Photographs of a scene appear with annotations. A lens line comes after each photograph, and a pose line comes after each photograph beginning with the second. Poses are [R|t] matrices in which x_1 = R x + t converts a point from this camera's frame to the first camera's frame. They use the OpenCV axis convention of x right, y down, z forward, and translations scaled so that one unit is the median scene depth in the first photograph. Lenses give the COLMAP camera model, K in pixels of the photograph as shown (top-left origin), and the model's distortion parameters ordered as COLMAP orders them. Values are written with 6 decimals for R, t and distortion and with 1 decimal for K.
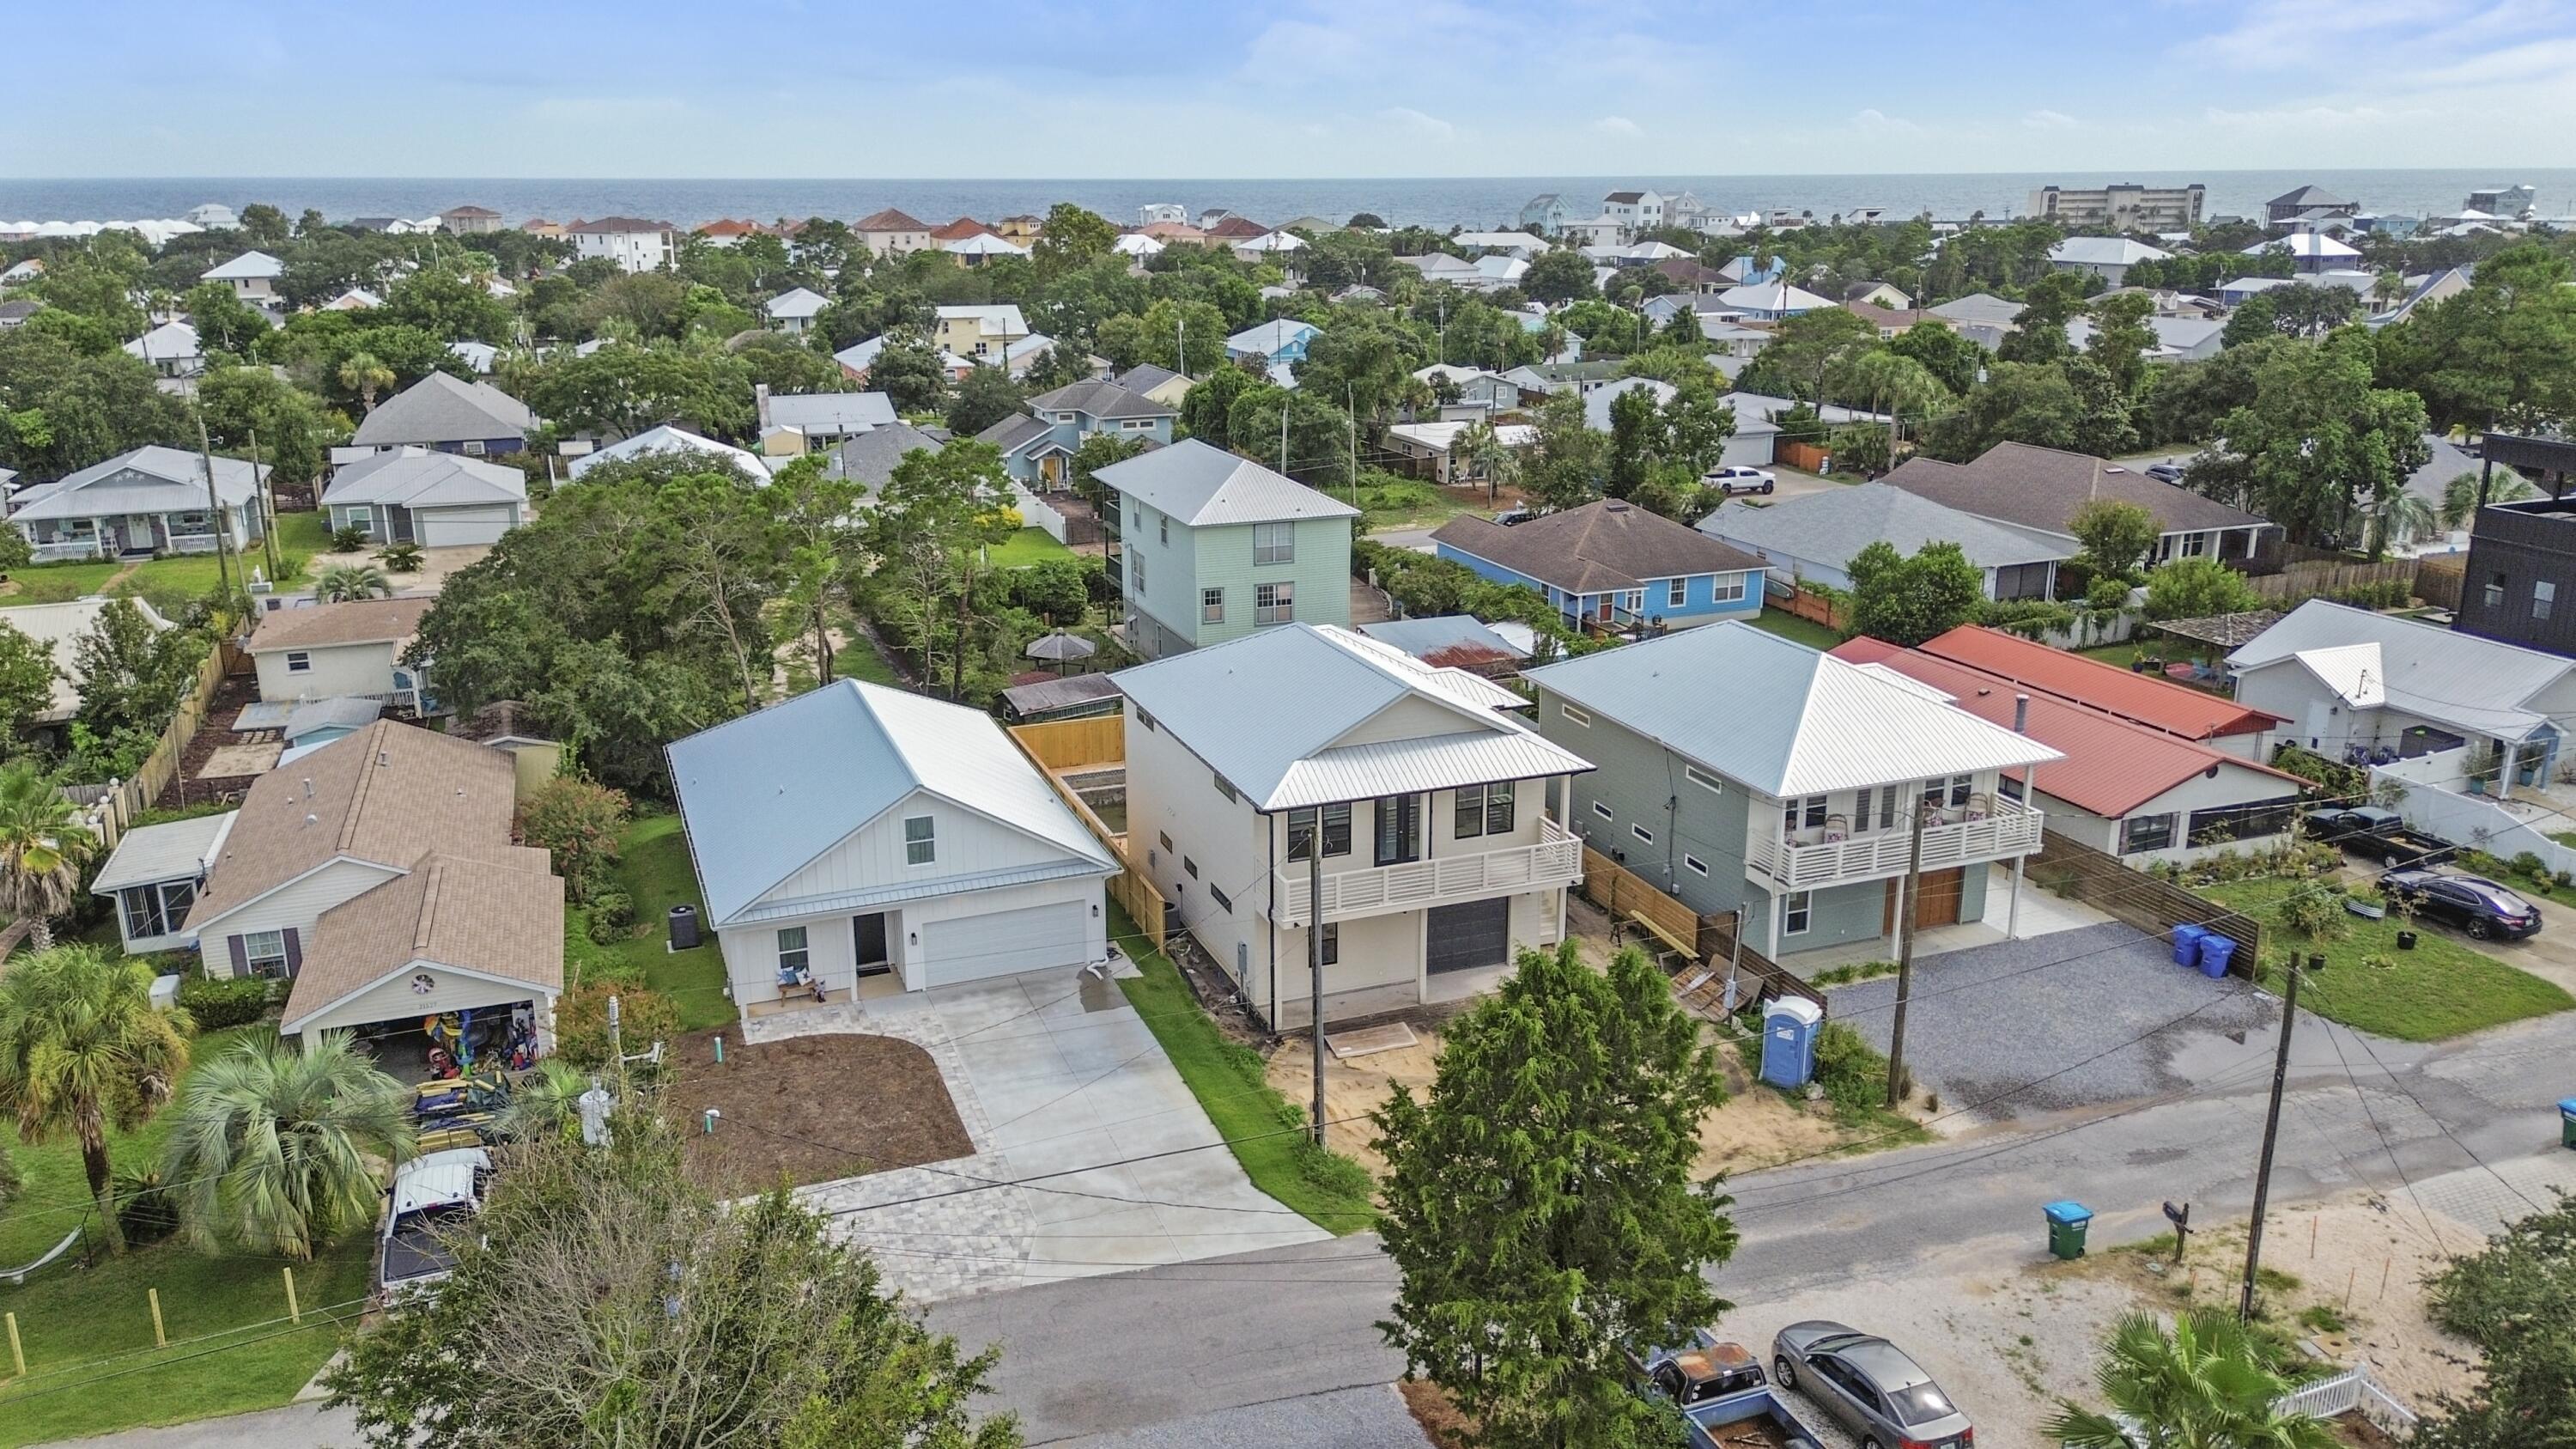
lens RADIAL K [[1869.1, 0, 1288.0], [0, 1869.1, 724.5], [0, 0, 1]] dist [0.096557, -0.105814]
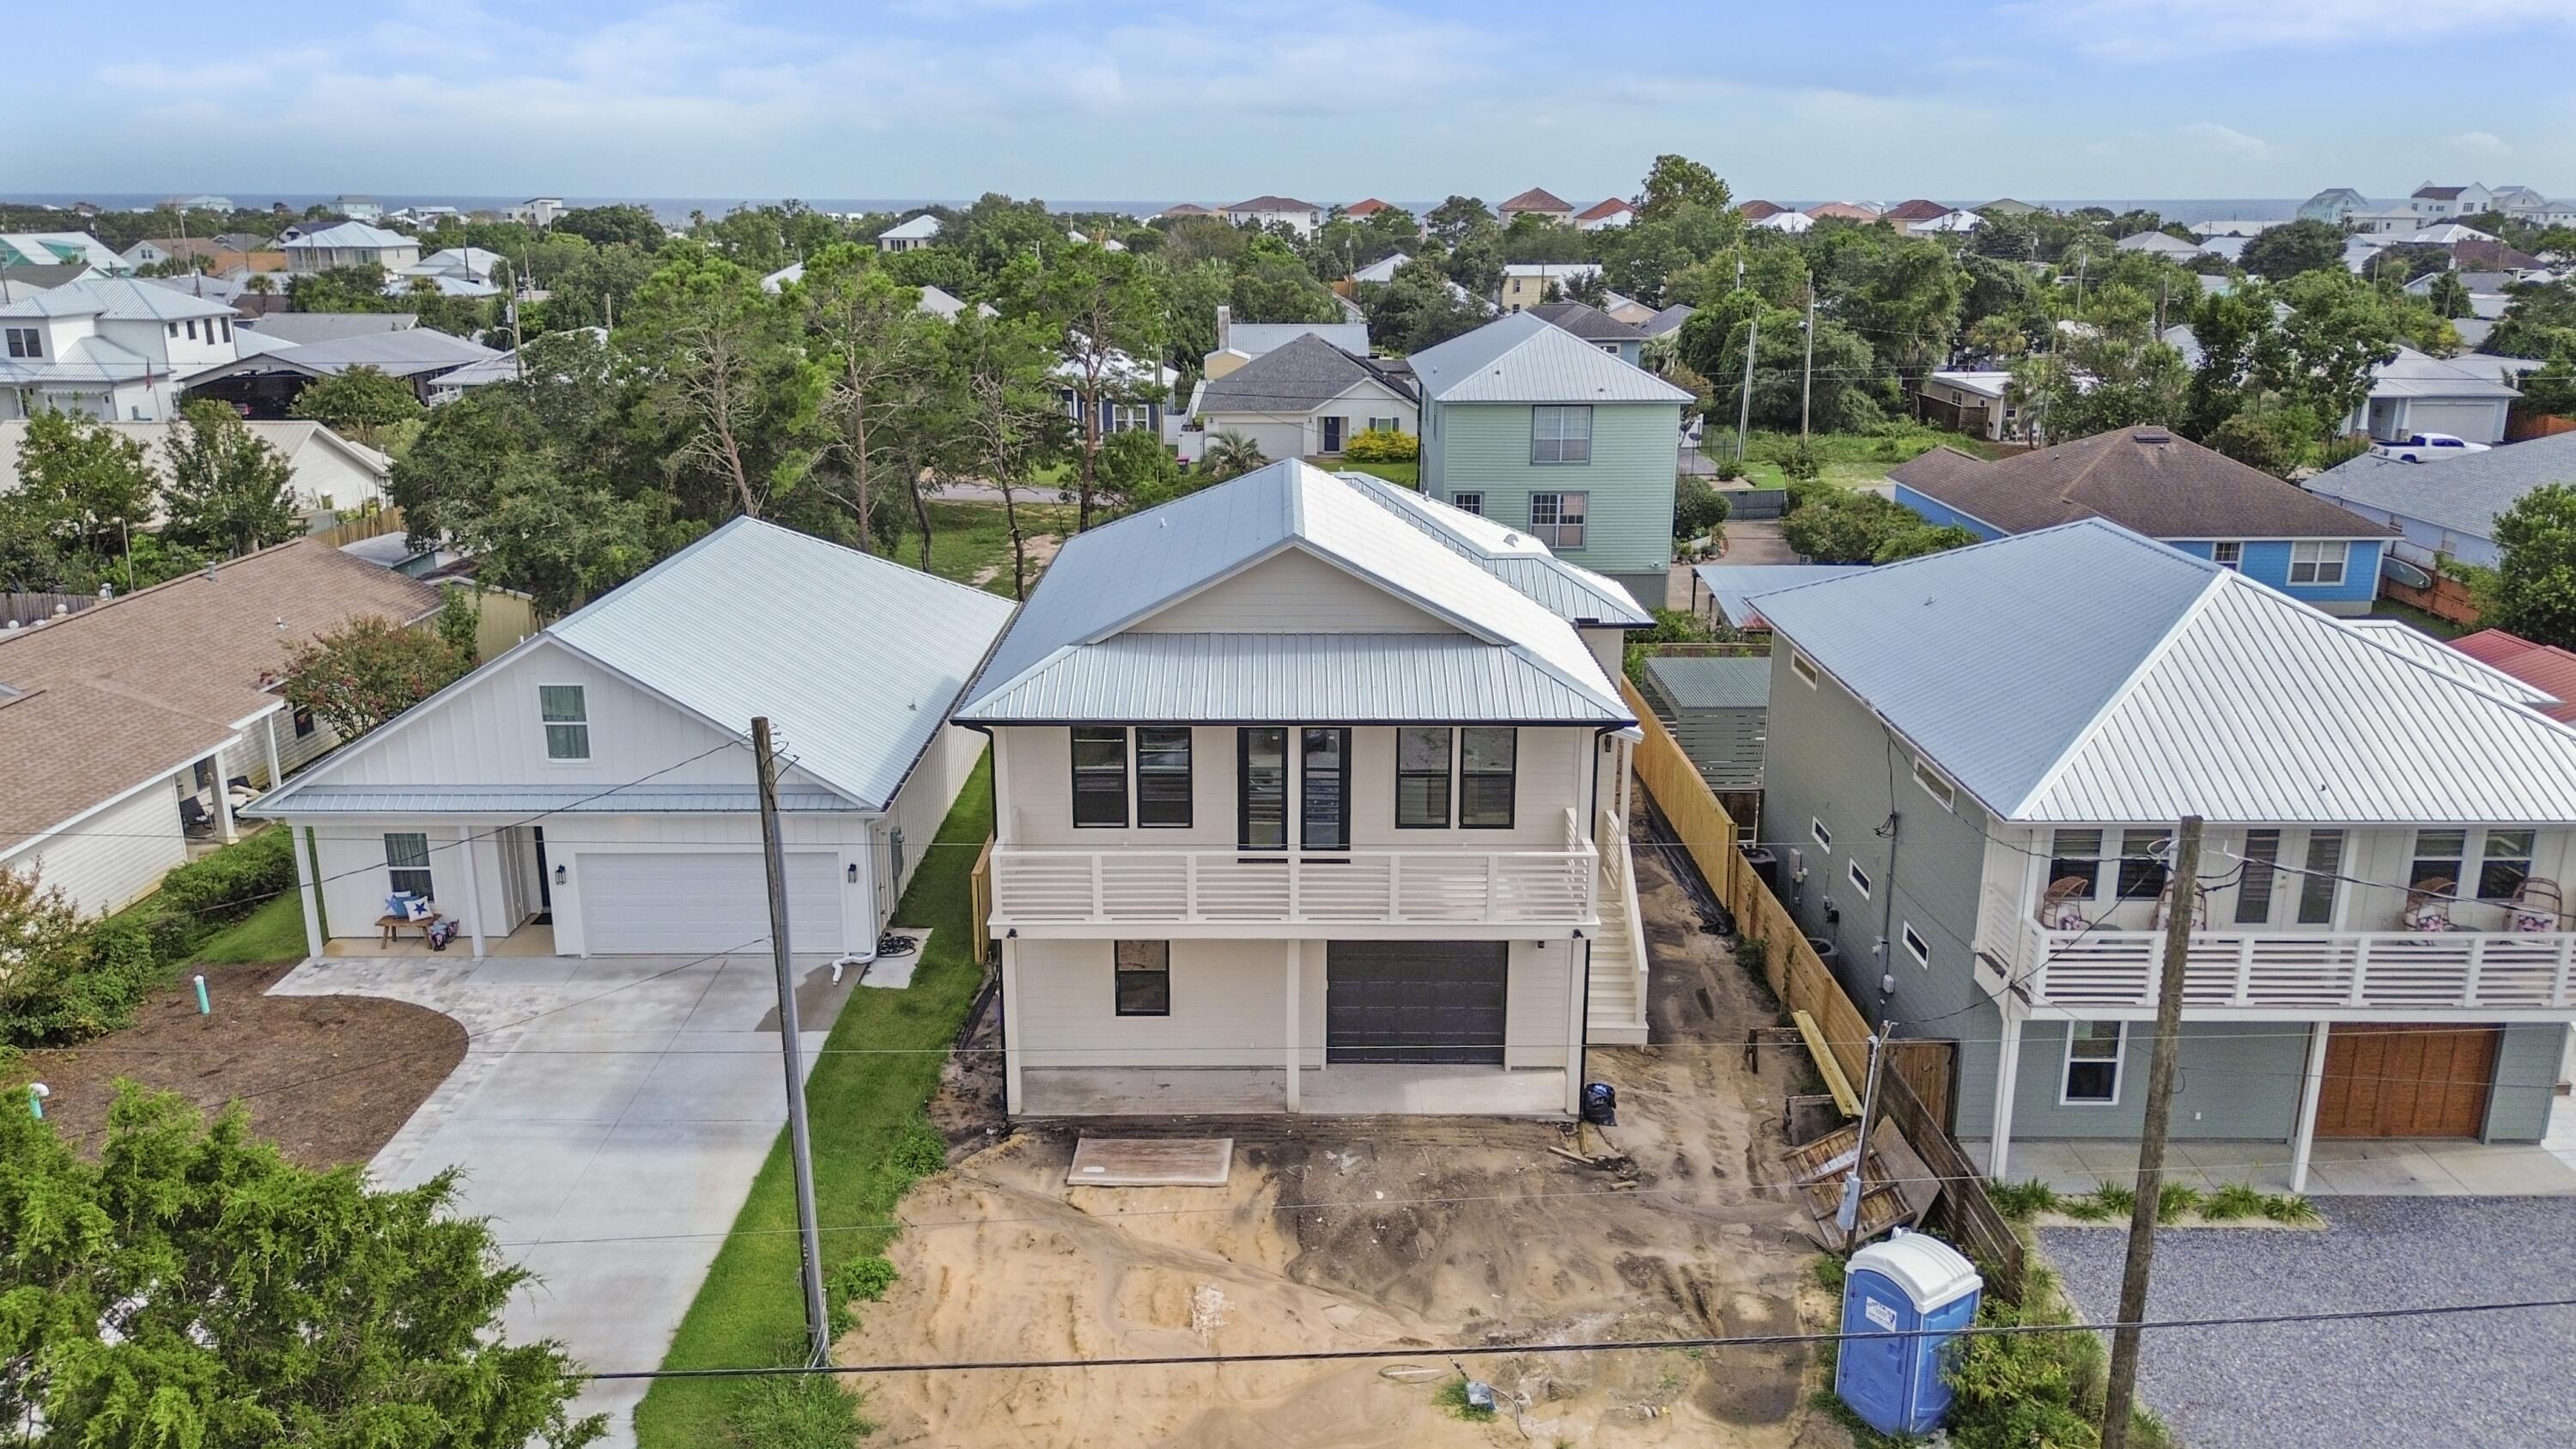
lens RADIAL K [[1869.1, 0, 1288.0], [0, 1869.1, 724.5], [0, 0, 1]] dist [0.096557, -0.105814]
pose [[0.932810, 0.104526, -0.344876, 0.234873], [-0.107853, 0.994121, 0.009581, 0.027477], [0.343850, 0.028258, 0.938599, 0.440161]]
